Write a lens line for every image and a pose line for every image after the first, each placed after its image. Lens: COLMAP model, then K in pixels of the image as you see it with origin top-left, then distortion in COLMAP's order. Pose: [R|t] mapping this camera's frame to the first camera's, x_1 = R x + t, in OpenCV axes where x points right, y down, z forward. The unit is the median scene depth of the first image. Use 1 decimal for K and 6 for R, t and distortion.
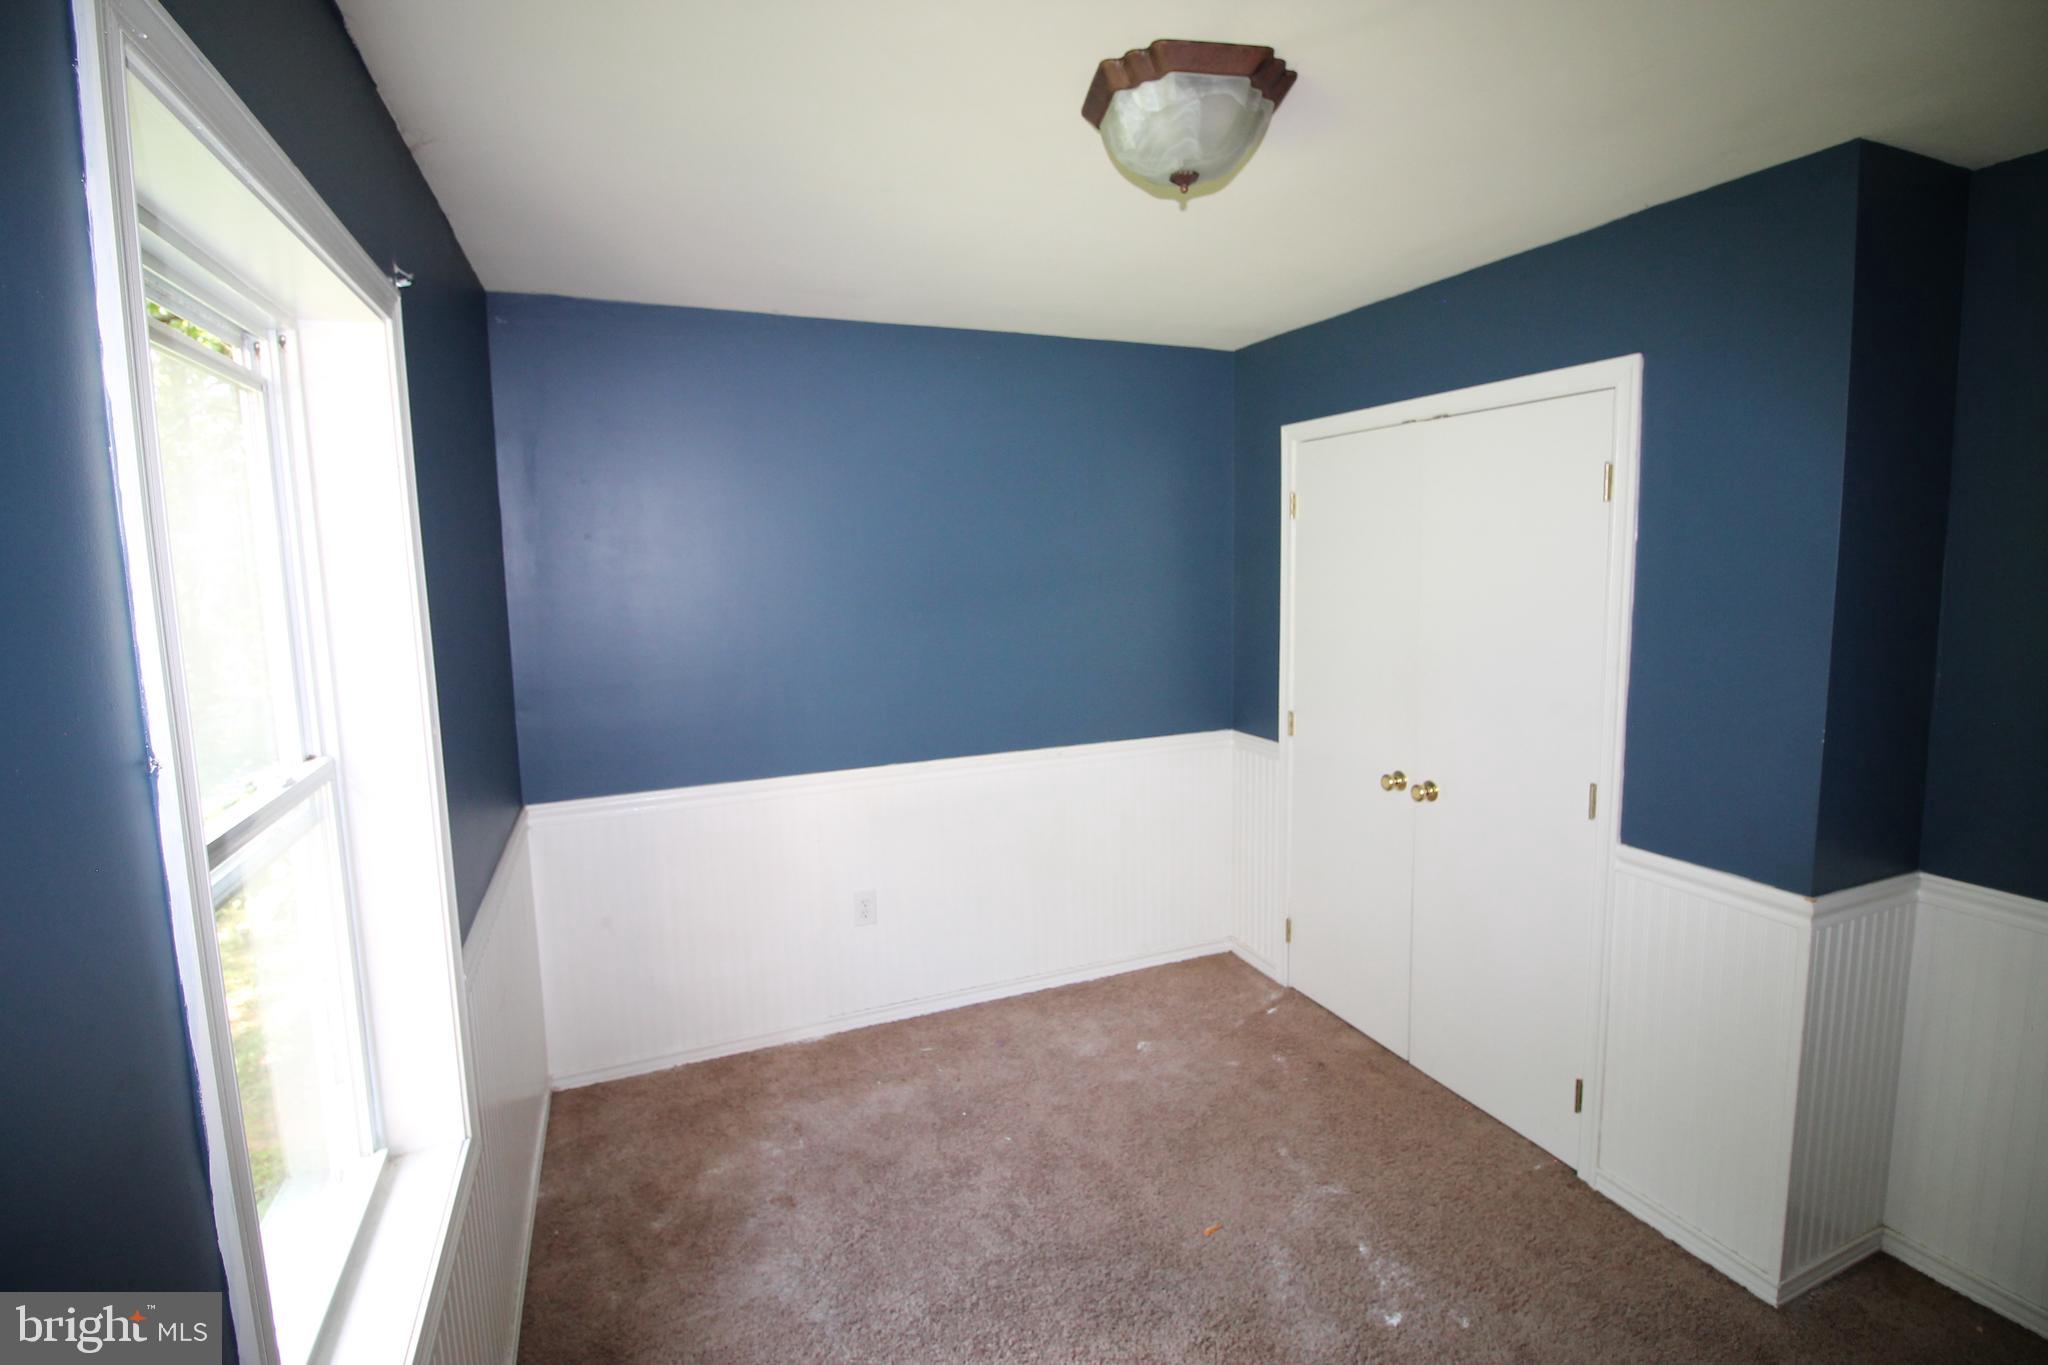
lens RADIAL K [[955.7, 0, 1045.5], [0, 955.7, 666.2], [0, 0, 1]] dist [0.001215, -0.014728]
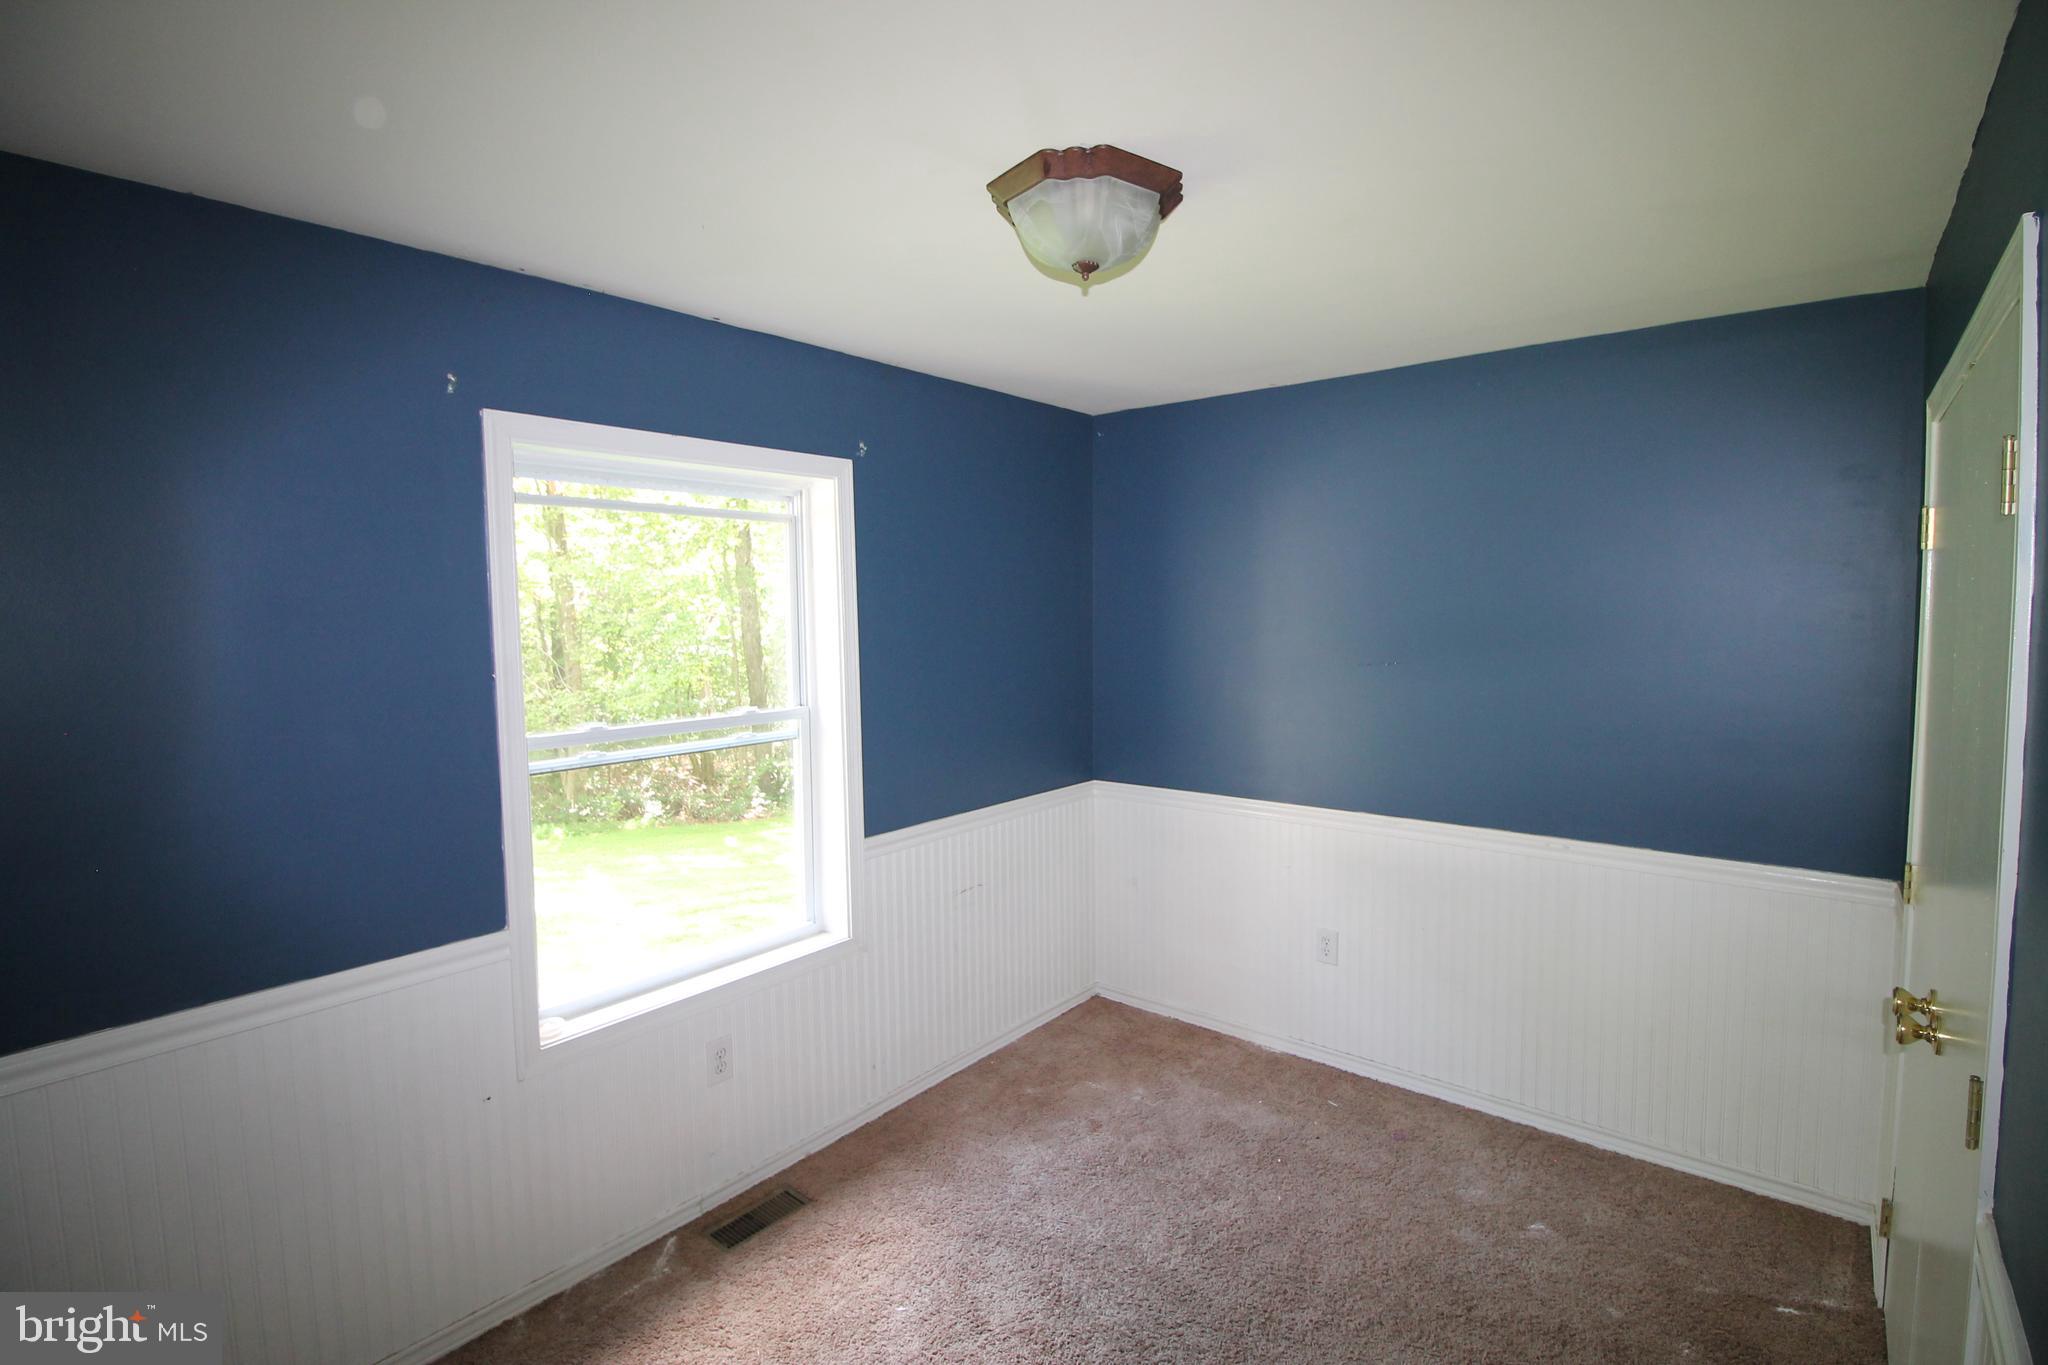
lens RADIAL K [[955.7, 0, 1045.5], [0, 955.7, 666.2], [0, 0, 1]] dist [0.001215, -0.014728]
pose [[0.472712, 0.071304, -0.878328, 0.622547], [-0.102222, 0.994429, 0.025714, -0.045365], [0.875268, 0.077629, 0.477367, 0.260929]]
